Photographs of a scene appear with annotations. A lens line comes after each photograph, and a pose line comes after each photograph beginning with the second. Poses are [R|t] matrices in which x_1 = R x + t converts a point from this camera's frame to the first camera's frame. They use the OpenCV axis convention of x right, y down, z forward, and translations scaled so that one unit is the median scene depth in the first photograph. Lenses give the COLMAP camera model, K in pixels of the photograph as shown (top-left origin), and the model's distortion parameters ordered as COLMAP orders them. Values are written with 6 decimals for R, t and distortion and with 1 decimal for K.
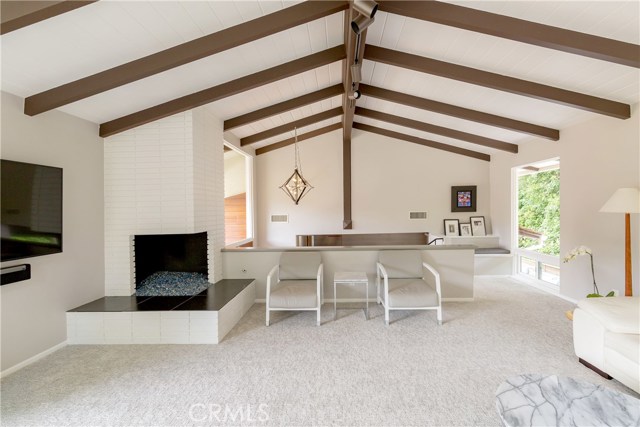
lens RADIAL K [[276.4, 0, 316.2], [0, 276.4, 212.9], [0, 0, 1]] dist [0.003034, -0.000142]
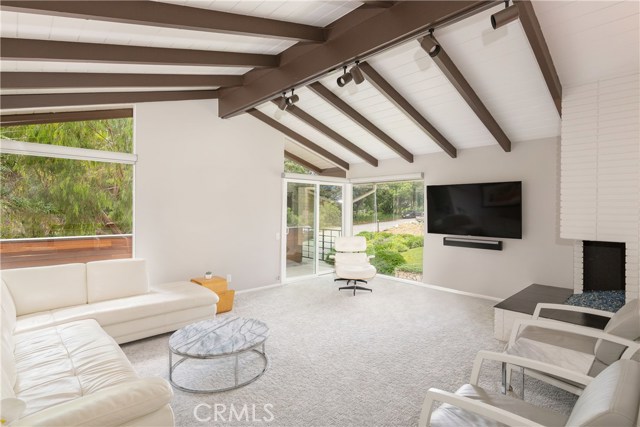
lens RADIAL K [[309.2, 0, 318.9], [0, 309.2, 212.1], [0, 0, 1]] dist [0.001674, 0.000022]
pose [[-0.669382, 0.019202, -0.742670, 1.741747], [0.001055, 0.999689, 0.024896, -0.062365], [0.742917, 0.015881, -0.669195, 2.357242]]
